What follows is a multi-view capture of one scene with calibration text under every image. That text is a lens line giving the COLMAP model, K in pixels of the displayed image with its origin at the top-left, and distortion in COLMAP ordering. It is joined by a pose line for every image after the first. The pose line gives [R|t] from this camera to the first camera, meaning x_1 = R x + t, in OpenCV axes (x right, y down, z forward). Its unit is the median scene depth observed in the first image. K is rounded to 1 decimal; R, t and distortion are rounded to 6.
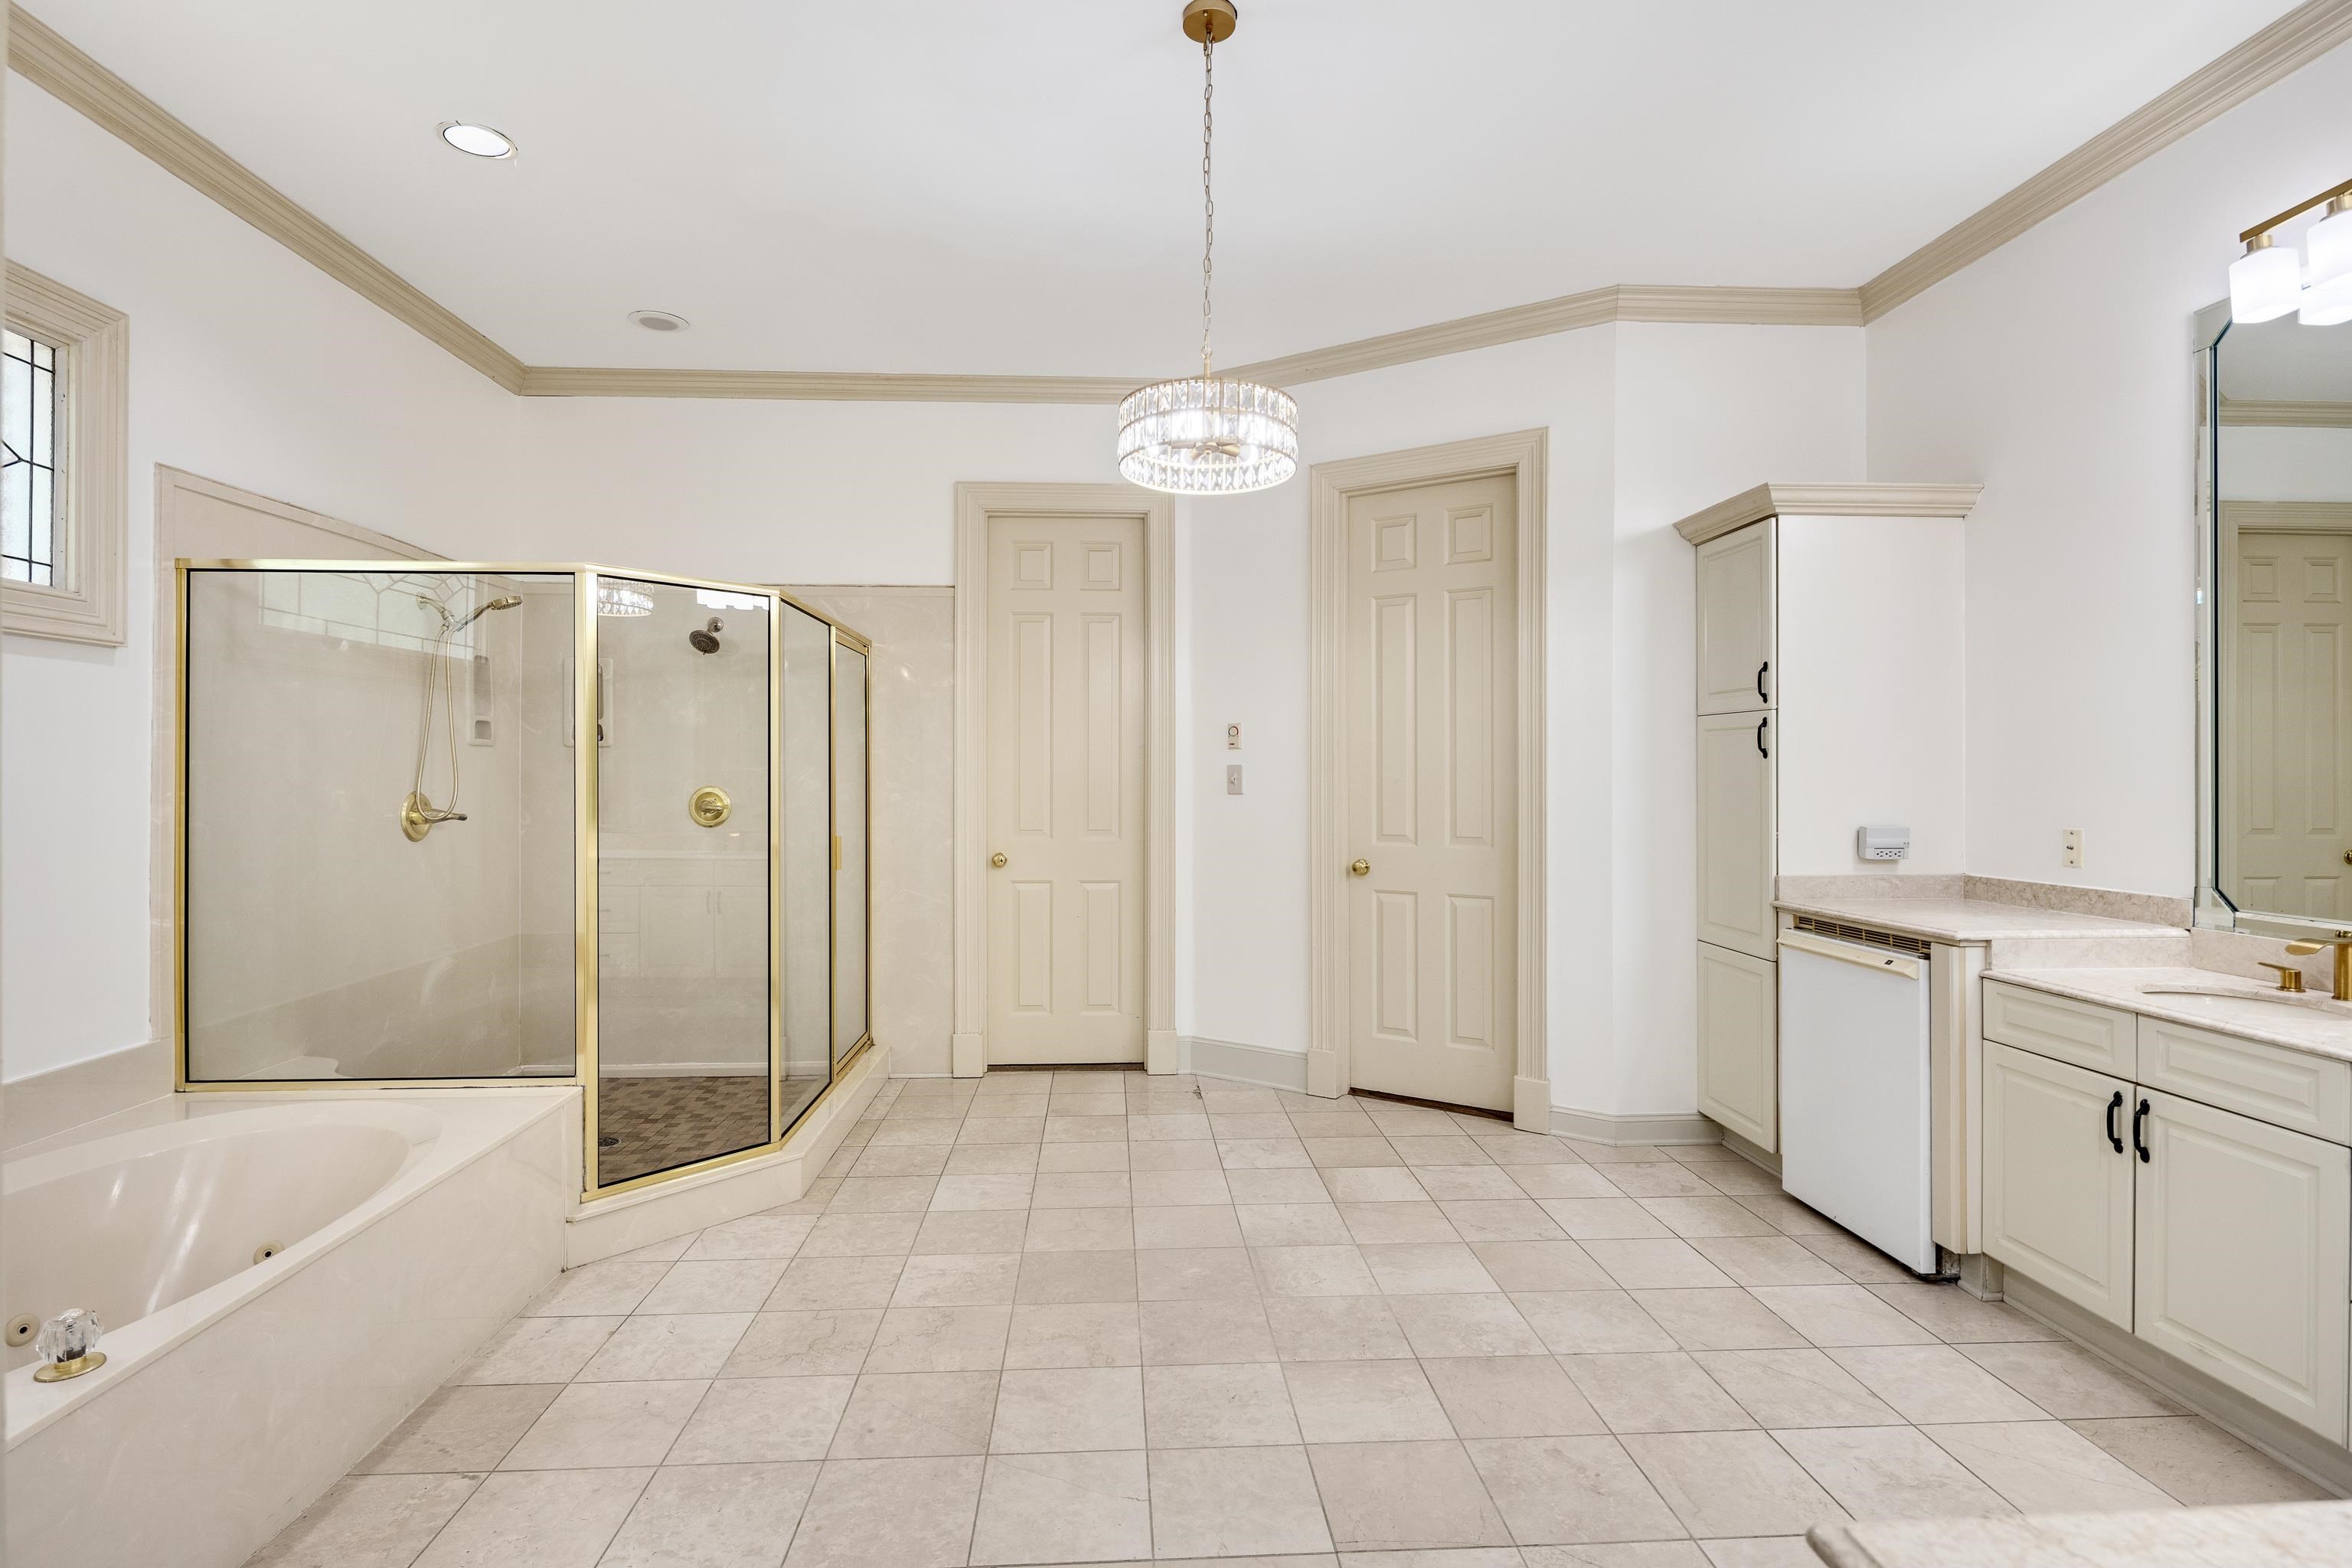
lens RADIAL K [[1132.3, 0, 1178.0], [0, 1132.3, 769.6], [0, 0, 1]] dist [-0.002158, -0.000667]
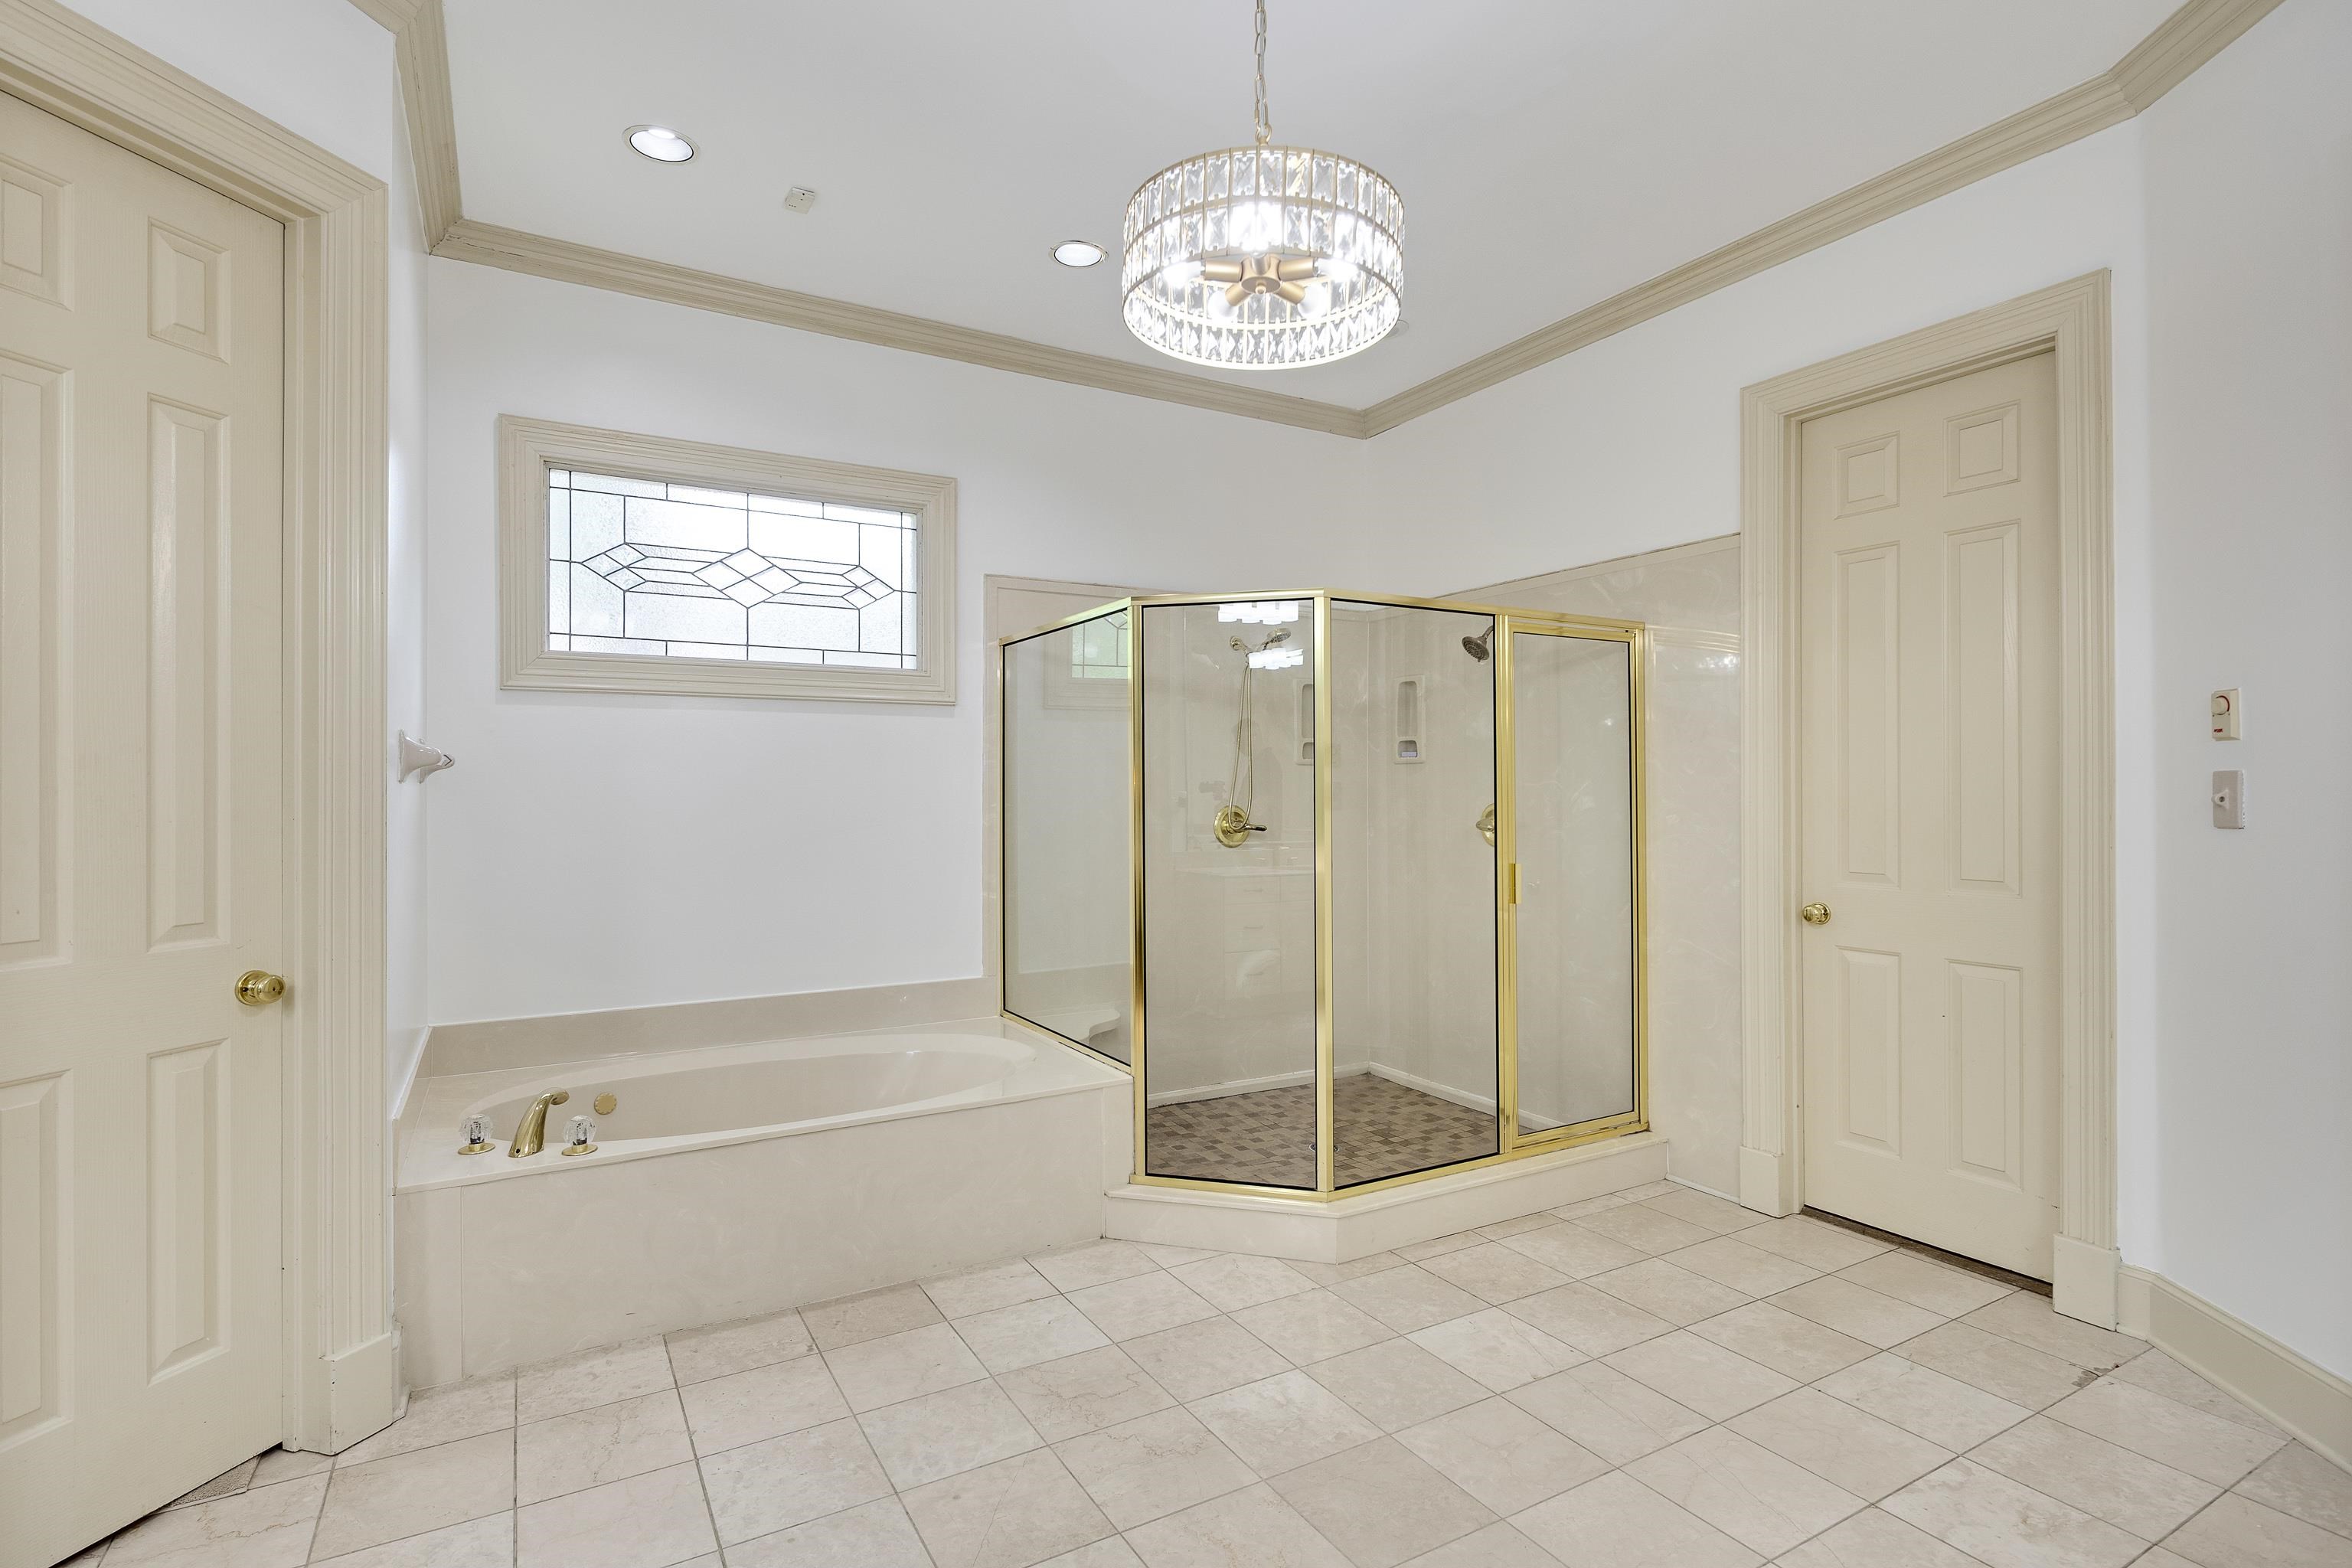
lens RADIAL K [[1132.3, 0, 1176.4], [0, 1132.3, 796.2], [0, 0, 1]] dist [-0.002158, -0.000667]
pose [[0.443016, 0.002673, -0.896510, 0.472714], [0.004653, 0.999975, 0.005281, 0.003572], [0.896502, -0.006510, 0.442992, 0.558864]]
